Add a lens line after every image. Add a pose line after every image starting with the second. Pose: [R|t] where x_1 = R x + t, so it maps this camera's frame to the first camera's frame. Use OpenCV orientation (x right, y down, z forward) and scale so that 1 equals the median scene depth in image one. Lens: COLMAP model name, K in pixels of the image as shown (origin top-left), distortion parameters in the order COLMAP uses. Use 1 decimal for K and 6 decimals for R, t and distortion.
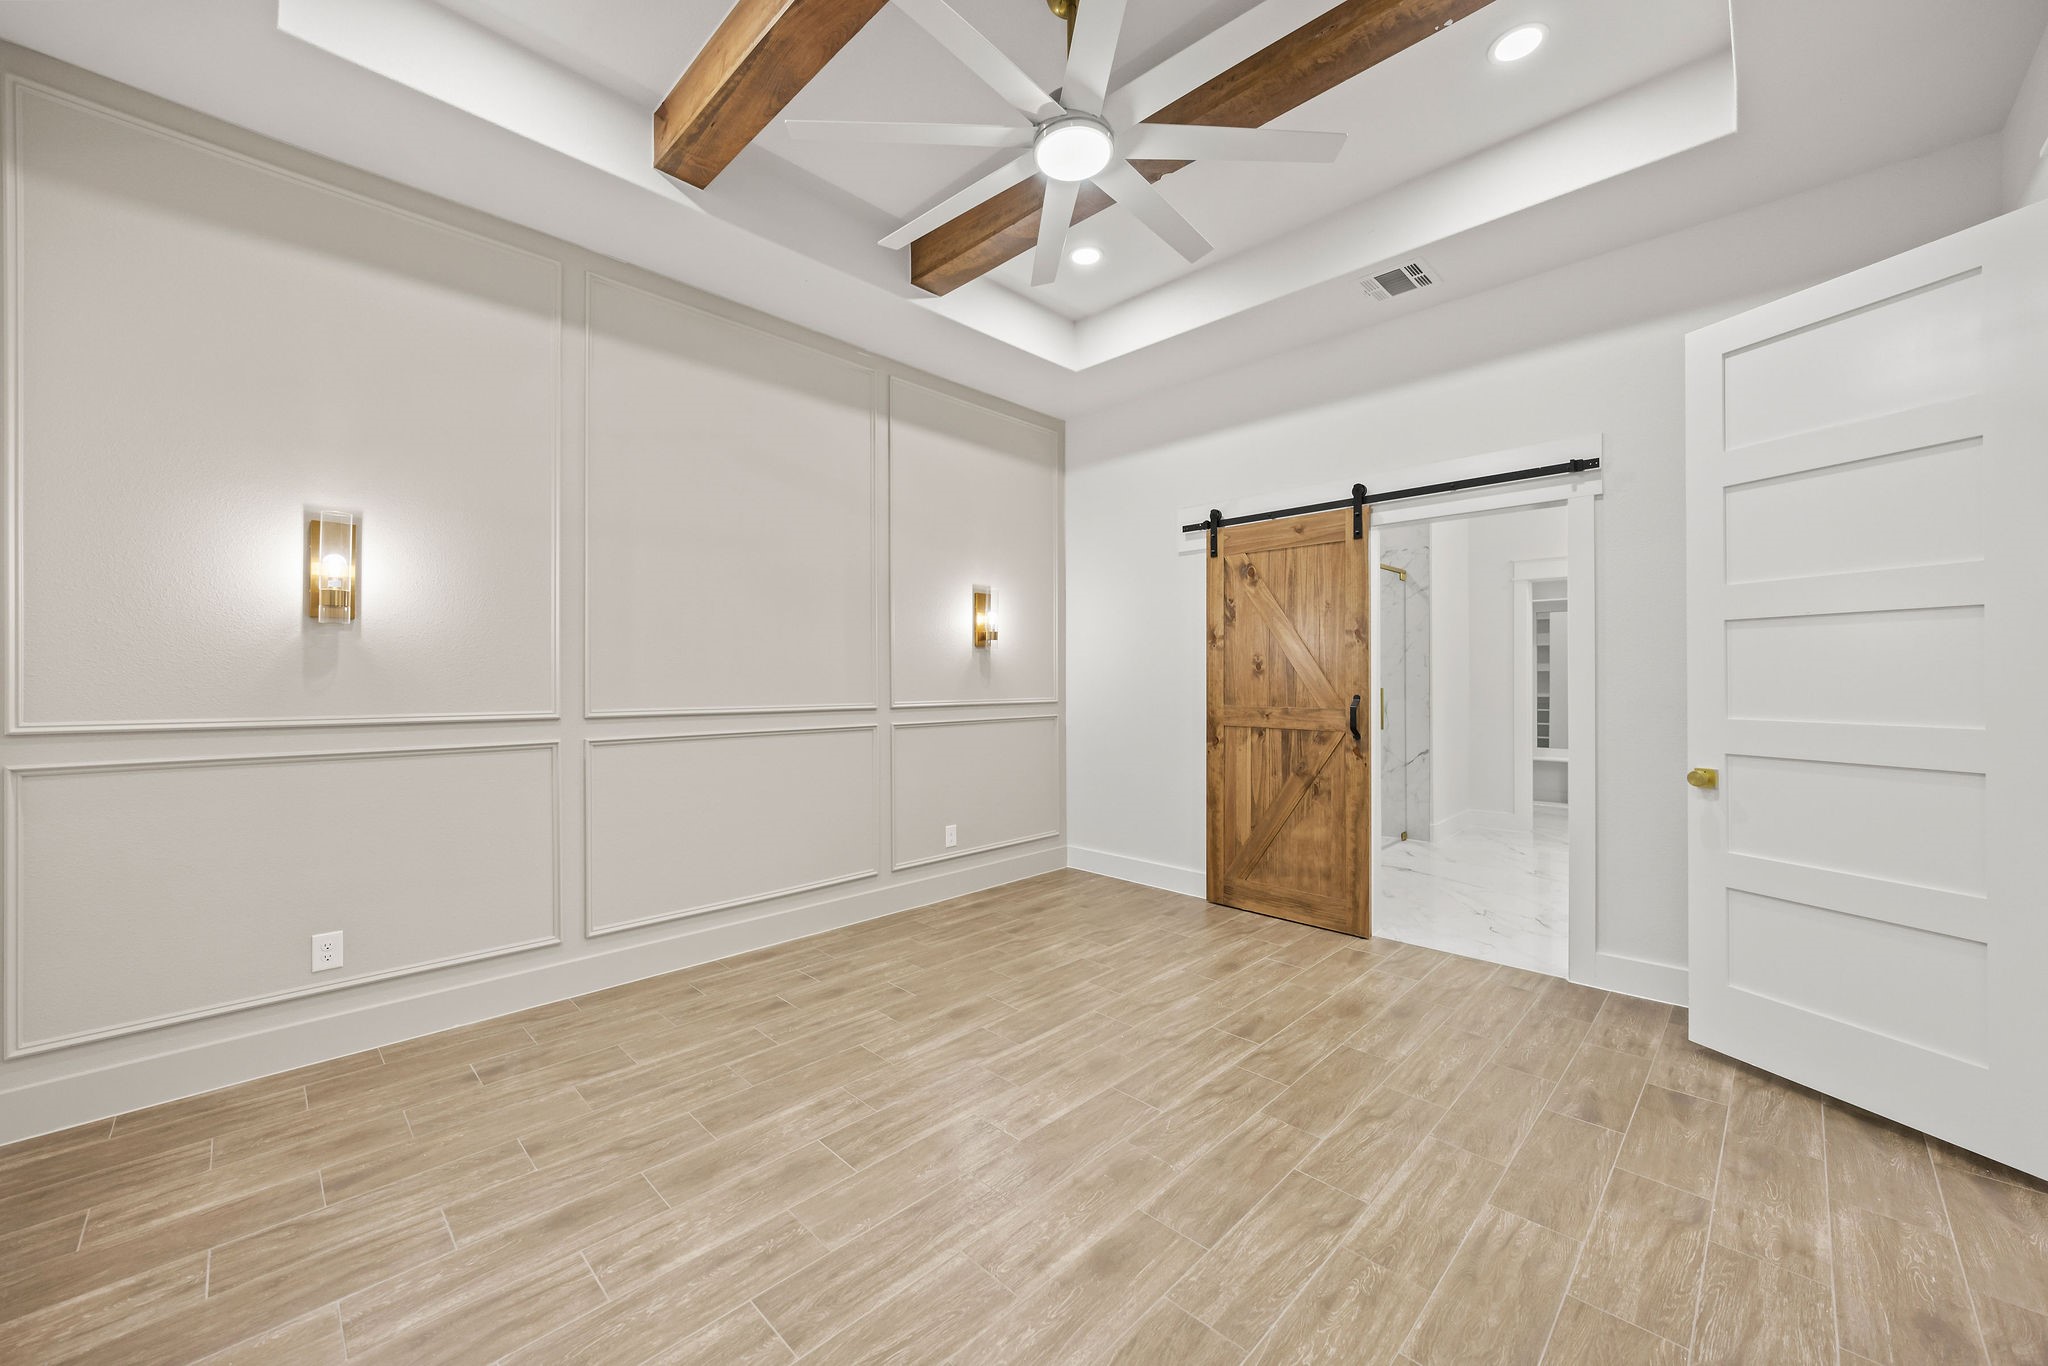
lens RADIAL K [[784.7, 0, 1022.6], [0, 784.7, 673.1], [0, 0, 1]] dist [-0.000902, -0.000012]
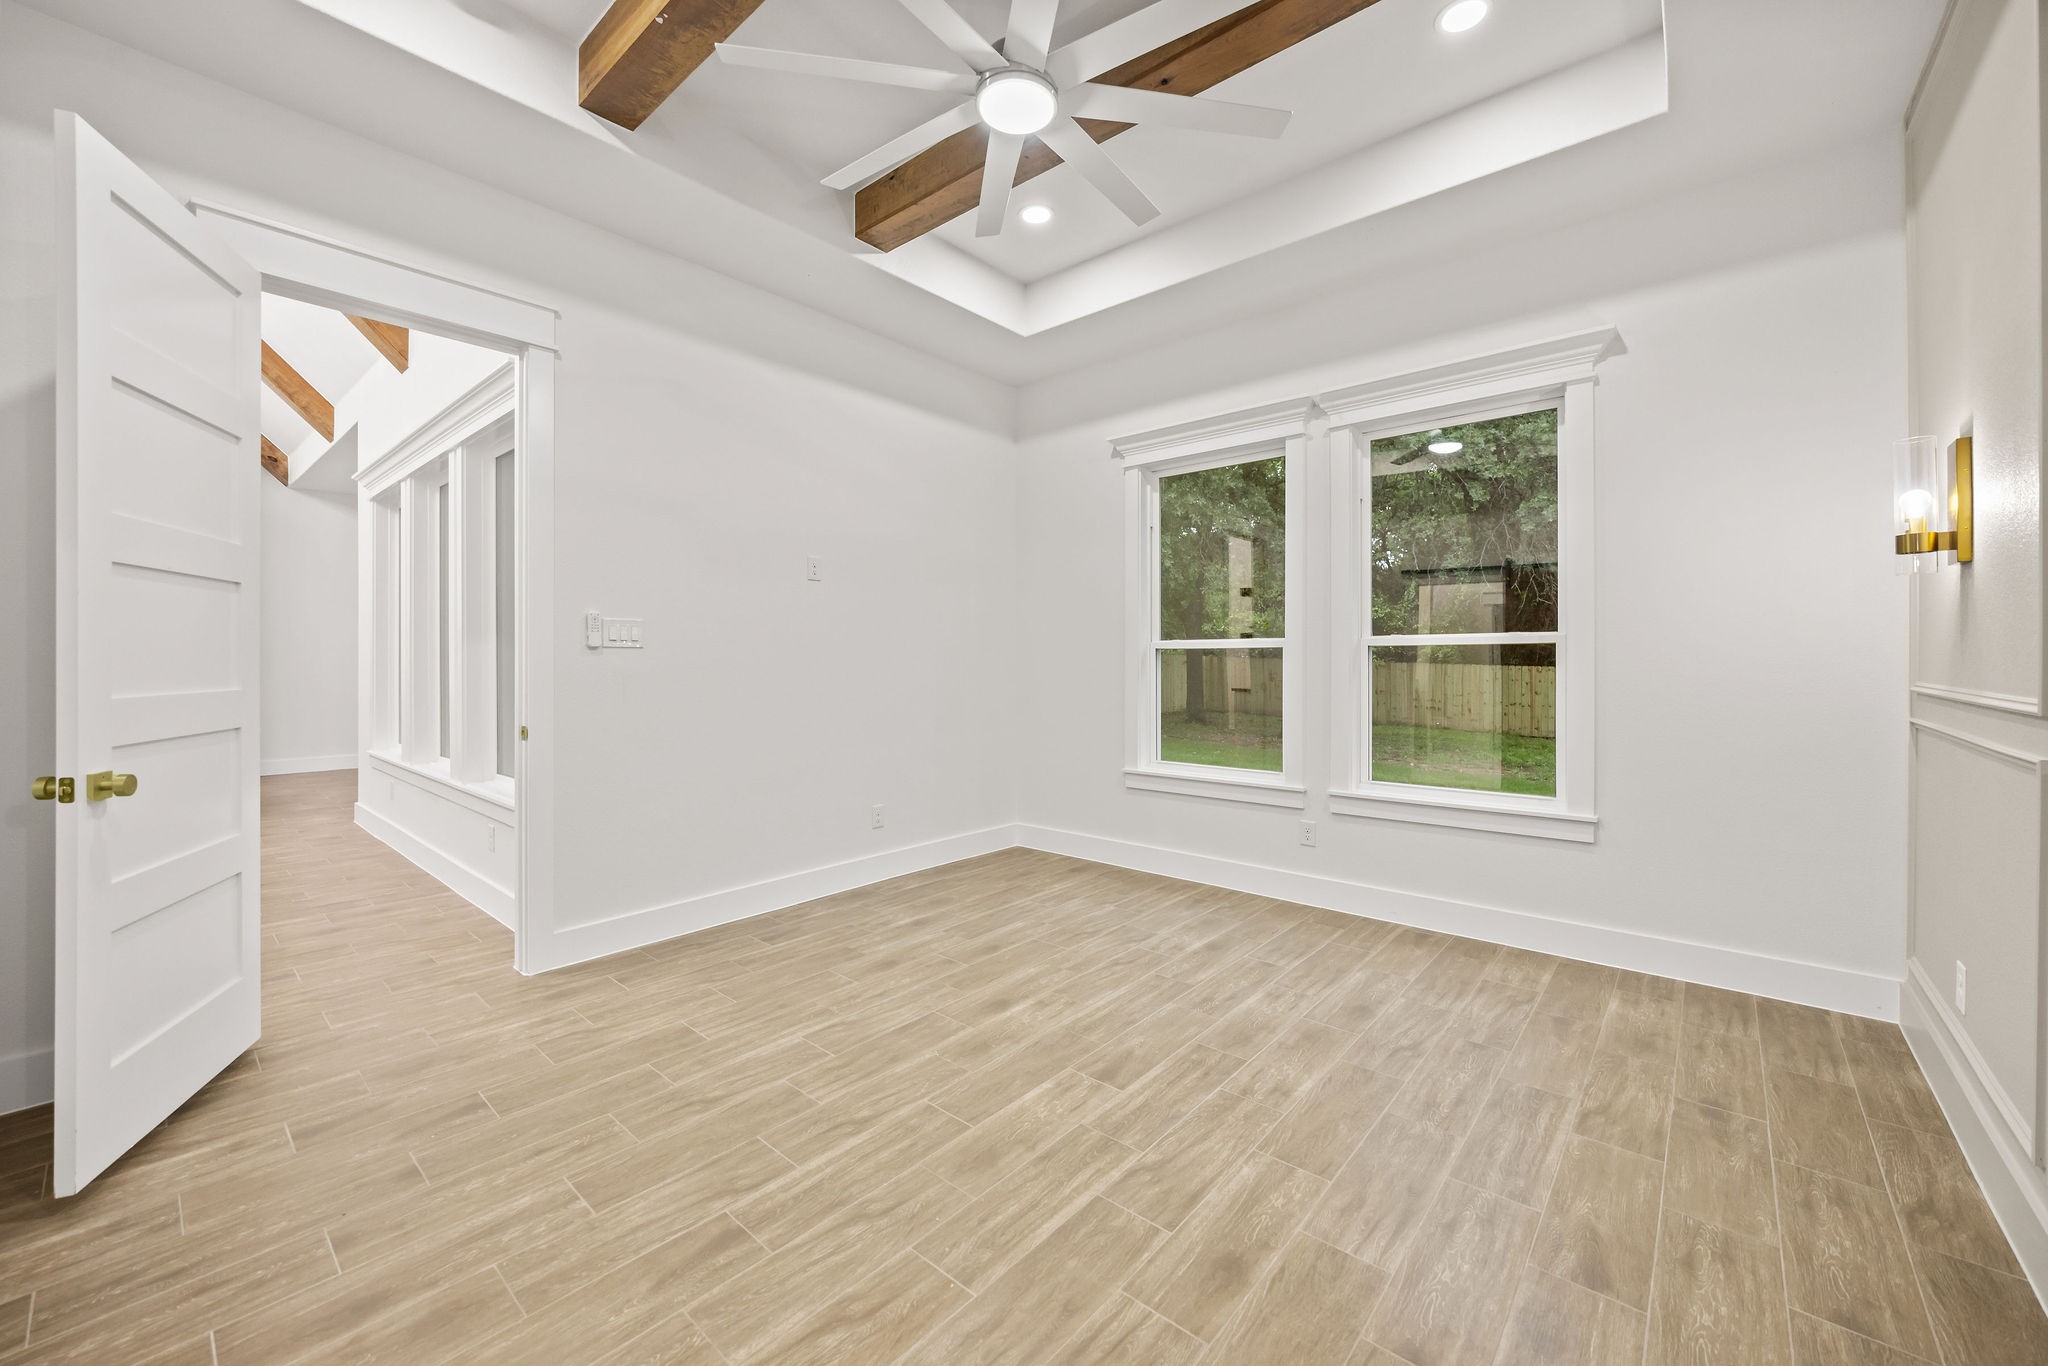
lens RADIAL K [[806.3, 0, 1024.8], [0, 806.3, 680.8], [0, 0, 1]] dist [-0.002400, -0.000078]
pose [[-0.998020, 0.001855, -0.062873, 0.118707], [0.000552, 0.999785, 0.020736, 0.031907], [0.062898, 0.020660, -0.997806, 1.978844]]
